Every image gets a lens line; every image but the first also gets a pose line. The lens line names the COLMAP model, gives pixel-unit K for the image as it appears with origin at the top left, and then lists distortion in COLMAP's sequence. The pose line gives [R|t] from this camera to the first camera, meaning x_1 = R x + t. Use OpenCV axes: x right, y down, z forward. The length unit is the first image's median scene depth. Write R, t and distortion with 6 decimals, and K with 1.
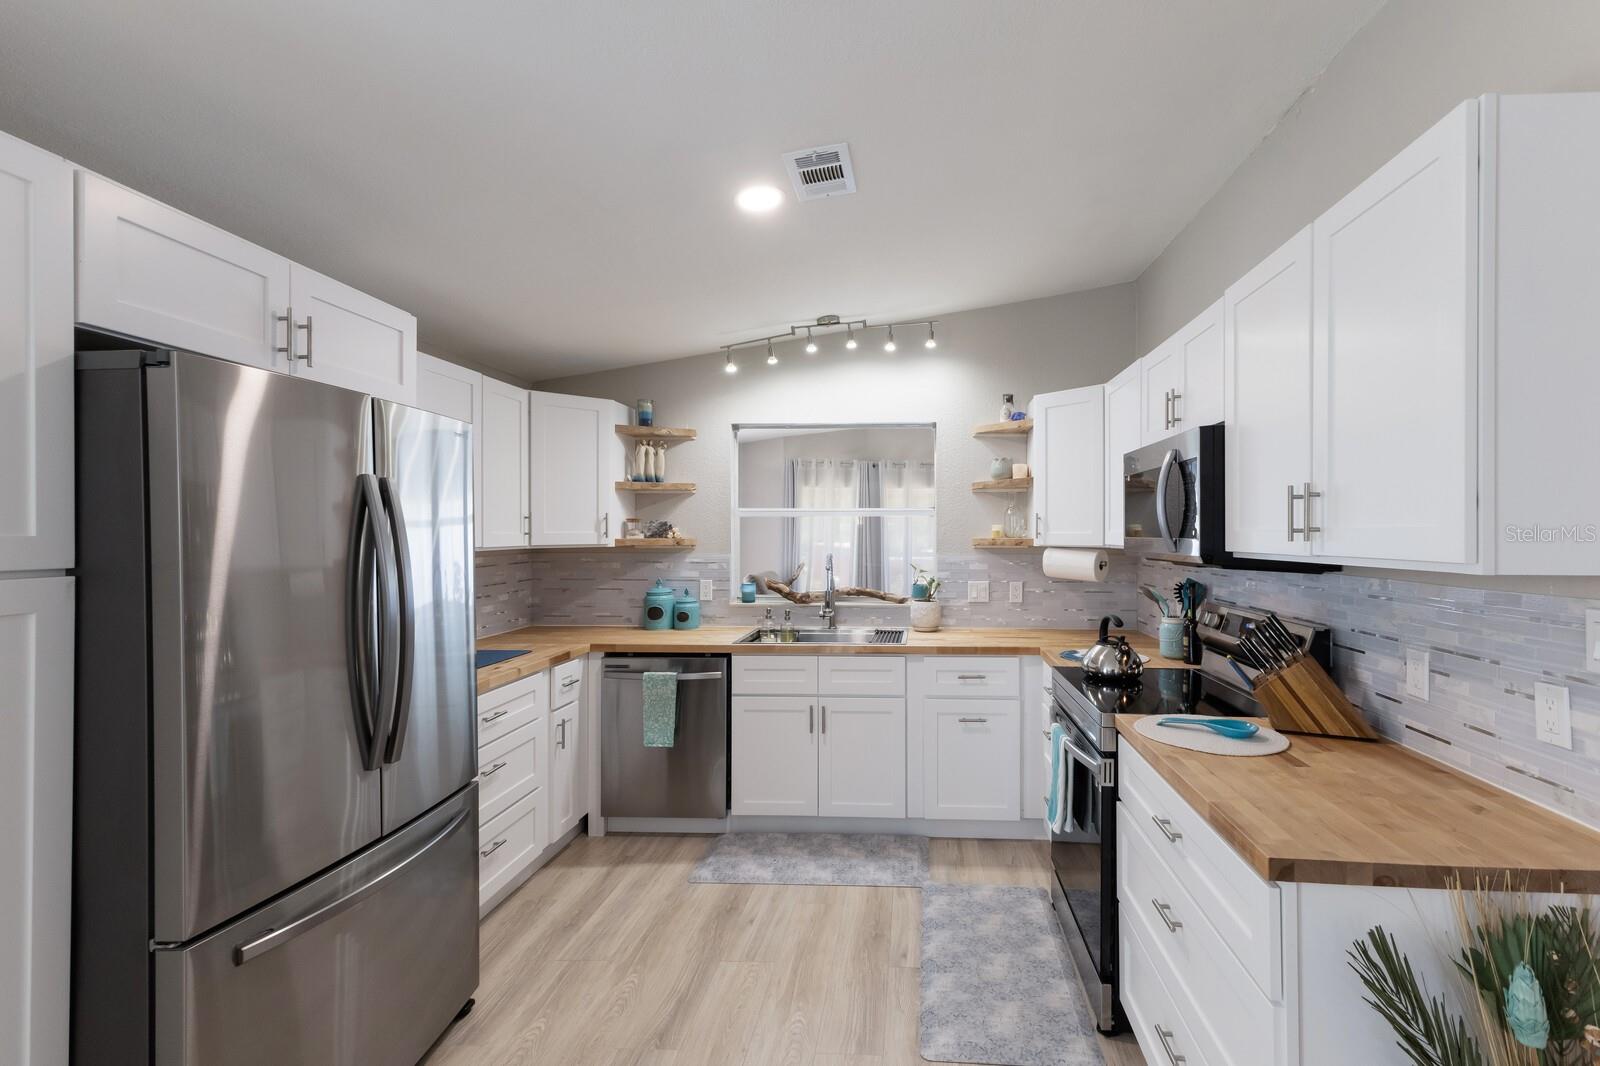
lens RADIAL K [[695.7, 0, 788.9], [0, 695.7, 526.7], [0, 0, 1]] dist [0.023303, -0.001231]
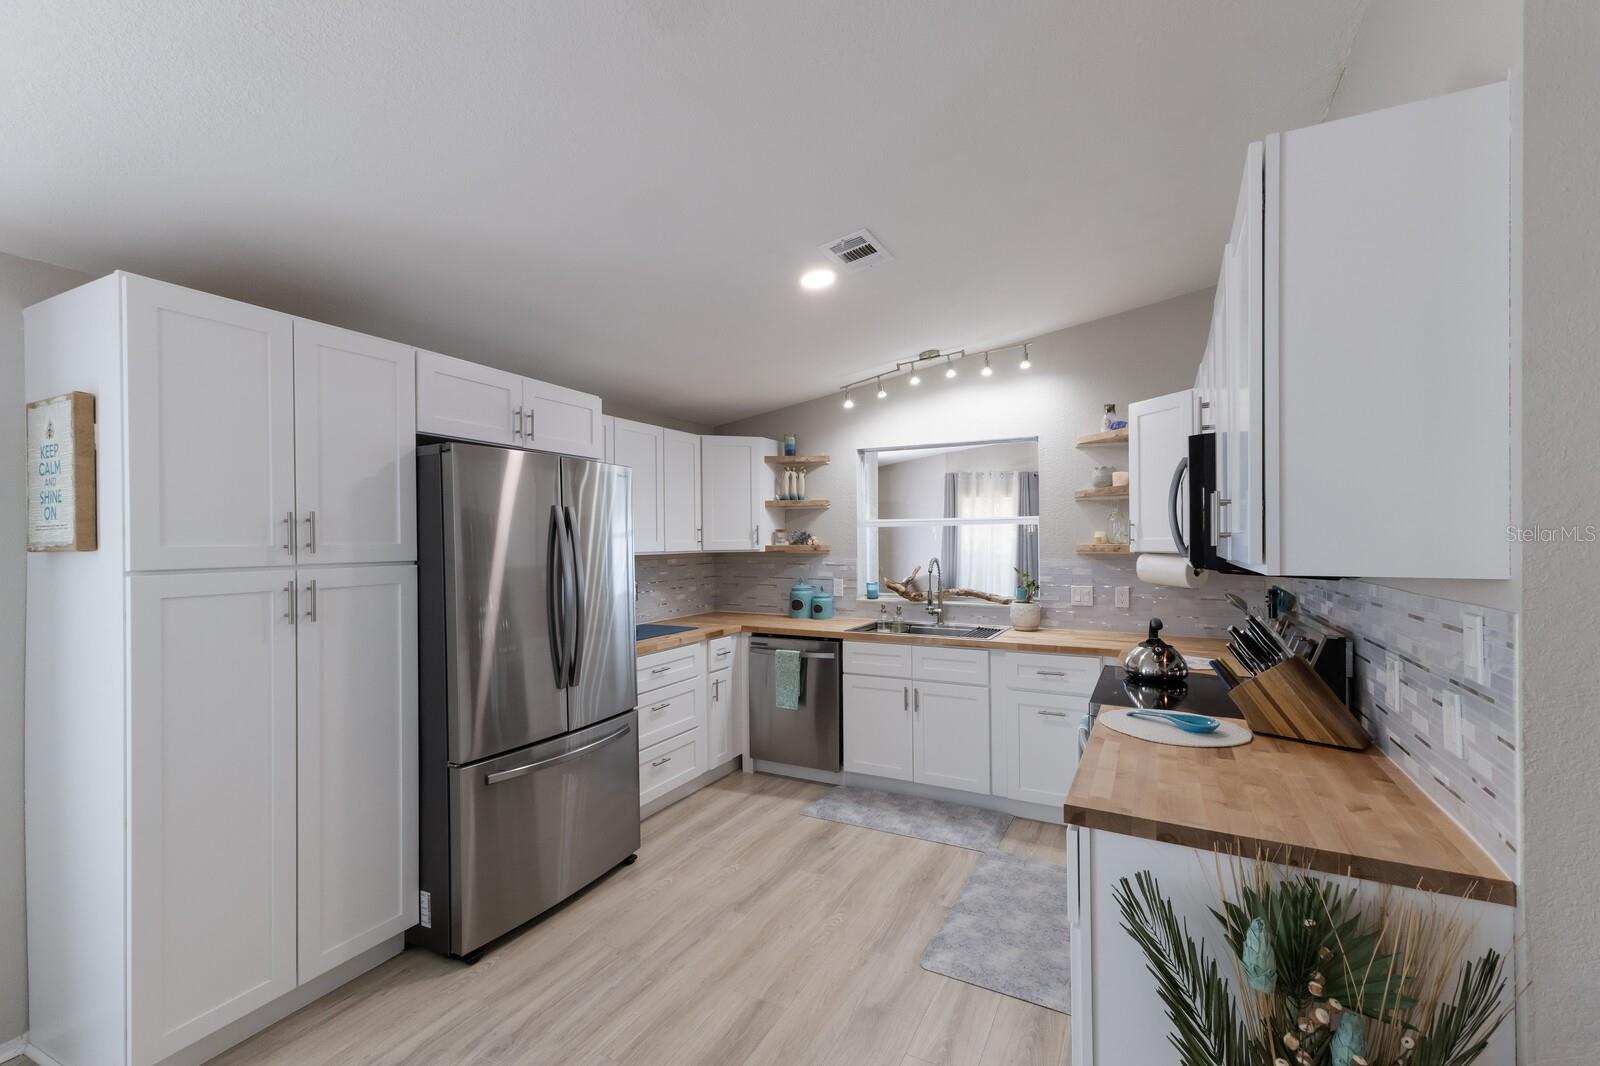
lens RADIAL K [[695.7, 0, 805.3], [0, 695.7, 538.9], [0, 0, 1]] dist [0.023303, -0.001231]
pose [[0.907039, -0.005540, -0.421011, 0.433099], [0.008112, 0.999958, 0.004320, 0.000360], [0.420969, -0.007334, 0.907045, -0.157015]]
